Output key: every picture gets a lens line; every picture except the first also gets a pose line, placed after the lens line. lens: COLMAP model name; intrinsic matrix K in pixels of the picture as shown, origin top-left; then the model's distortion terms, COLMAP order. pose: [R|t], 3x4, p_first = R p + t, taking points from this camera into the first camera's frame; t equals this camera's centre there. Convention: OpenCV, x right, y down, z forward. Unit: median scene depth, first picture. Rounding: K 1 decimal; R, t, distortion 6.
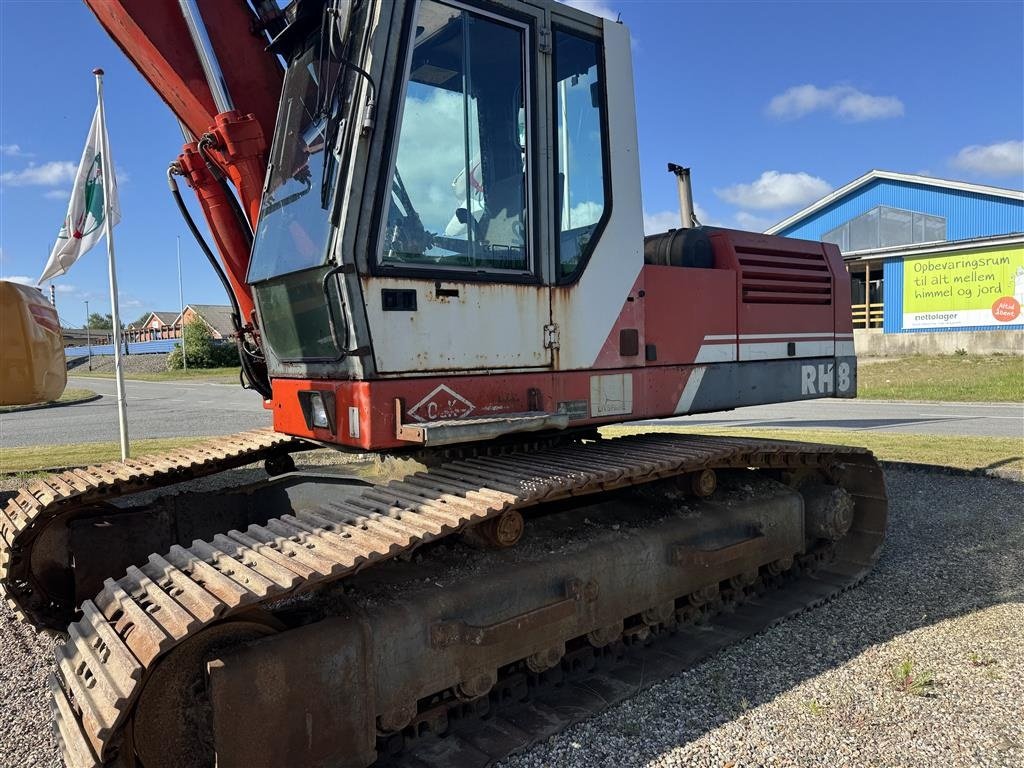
lens RADIAL K [[698.8, 0, 507.6], [0, 698.8, 385.5], [0, 0, 1]] dist [0.046674, -0.051538]
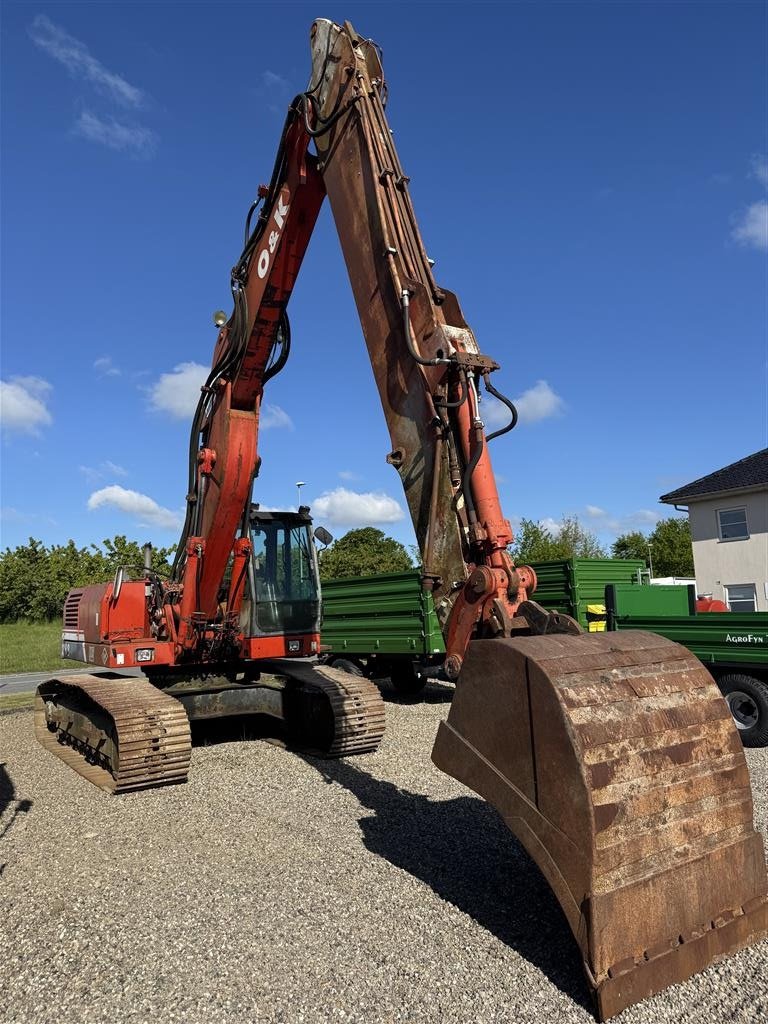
lens RADIAL K [[721.3, 0, 385.7], [0, 721.3, 516.2], [0, 0, 1]] dist [0.074554, -0.092836]
pose [[0.071508, 0.143859, 0.987011, -3.130985], [0.087580, 0.984817, -0.149884, -0.011527], [-0.993588, 0.097160, 0.057823, 0.321577]]
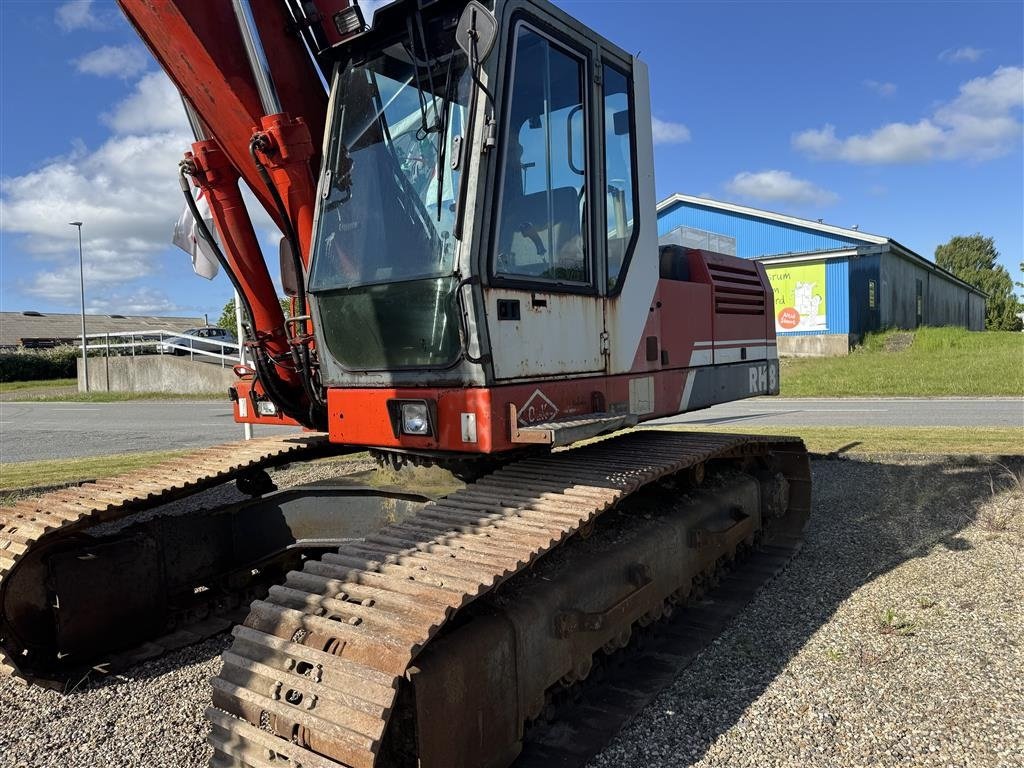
lens RADIAL K [[698.3, 0, 512.0], [0, 698.3, 384.0], [0, 0, 1]] dist [0.057151, -0.072976]
pose [[0.965314, -0.021933, 0.260168, -0.353875], [0.025300, 0.999634, -0.009601, -0.000634], [-0.259862, 0.015850, 0.965516, -0.009678]]
